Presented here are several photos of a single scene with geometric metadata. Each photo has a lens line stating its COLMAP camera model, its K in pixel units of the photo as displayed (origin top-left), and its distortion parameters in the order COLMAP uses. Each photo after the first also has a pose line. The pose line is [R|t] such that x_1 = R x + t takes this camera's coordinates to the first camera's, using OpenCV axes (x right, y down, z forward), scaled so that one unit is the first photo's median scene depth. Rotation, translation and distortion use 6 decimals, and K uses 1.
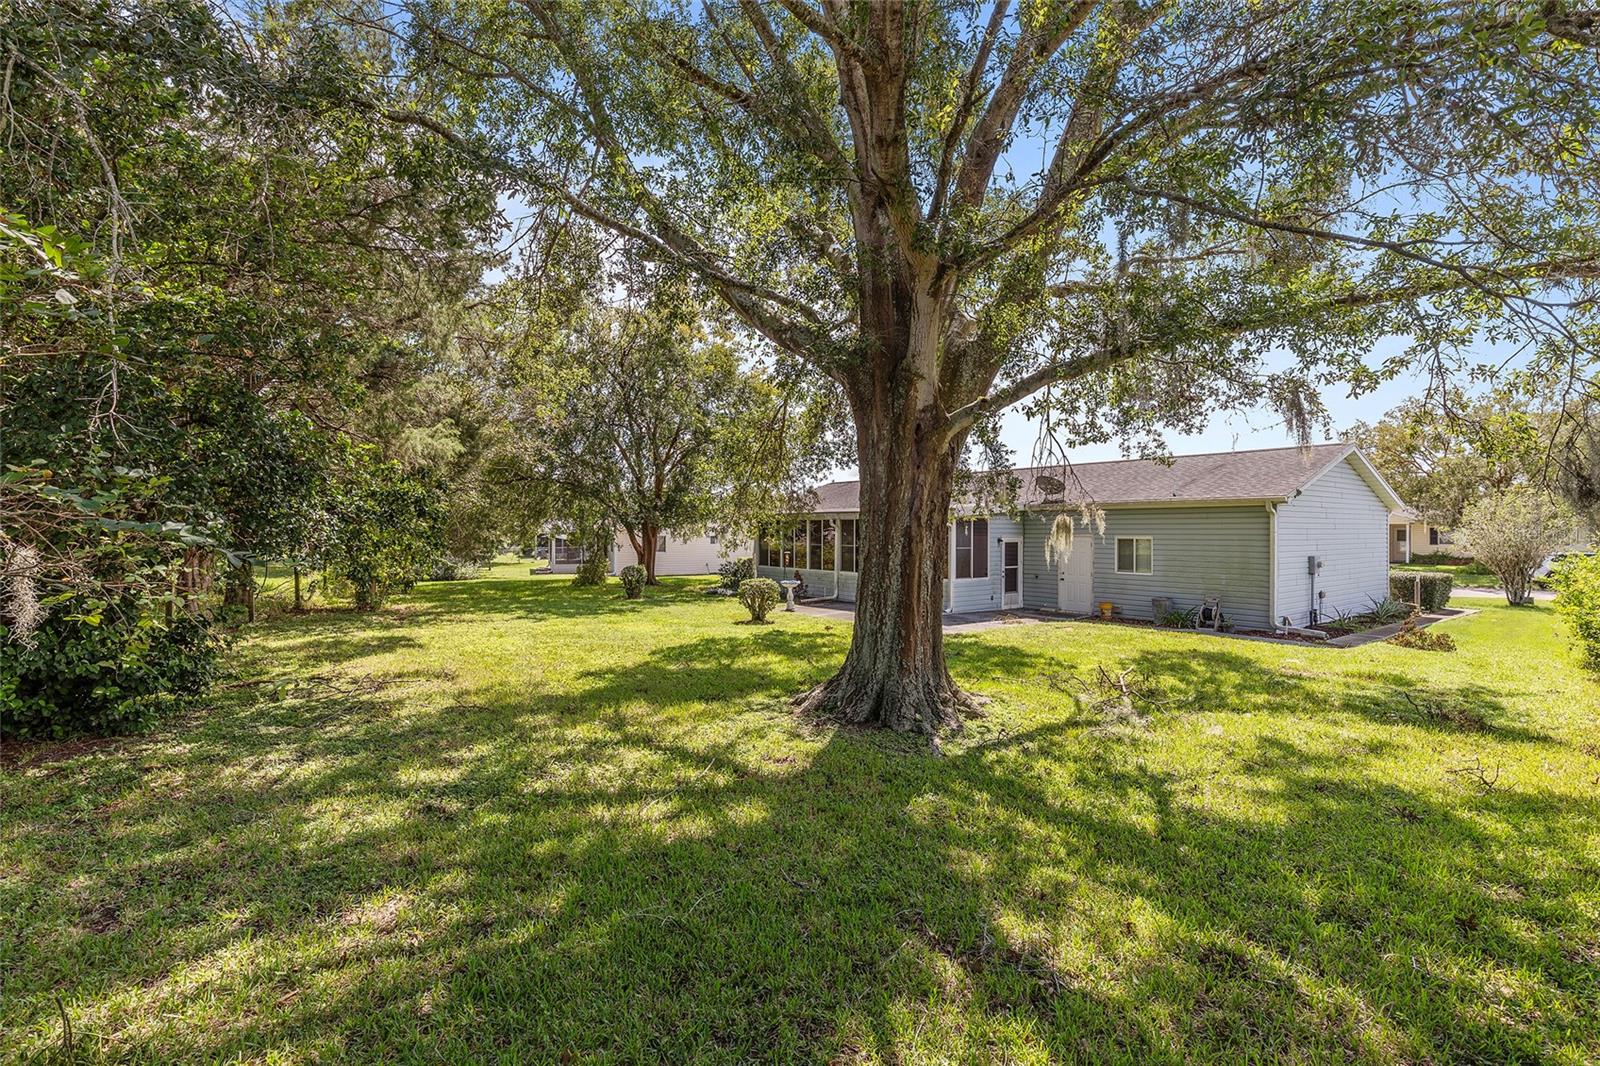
lens RADIAL K [[727.2, 0, 795.3], [0, 727.2, 530.9], [0, 0, 1]] dist [0.009497, -0.002442]
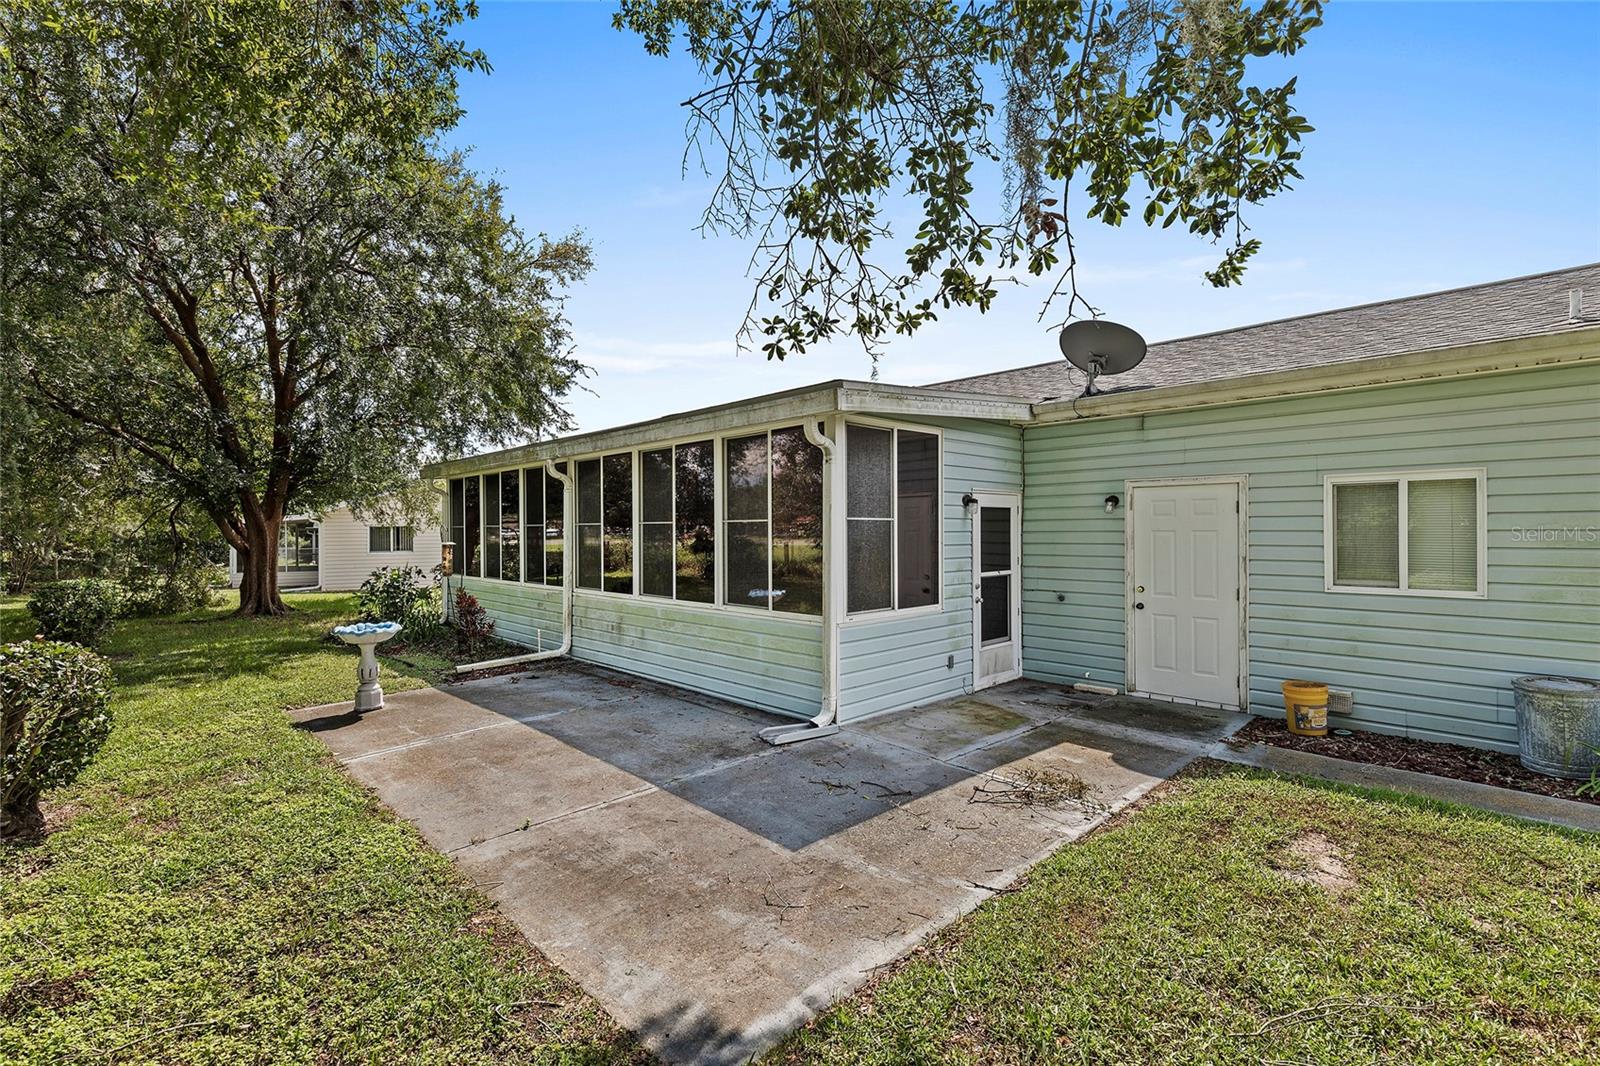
lens RADIAL K [[727.2, 0, 806.5], [0, 727.2, 532.0], [0, 0, 1]] dist [0.009497, -0.002442]
pose [[0.990630, -0.008732, 0.136292, 0.153249], [0.008319, 0.999959, 0.003599, 0.026832], [-0.136317, -0.002432, 0.990662, 0.657554]]
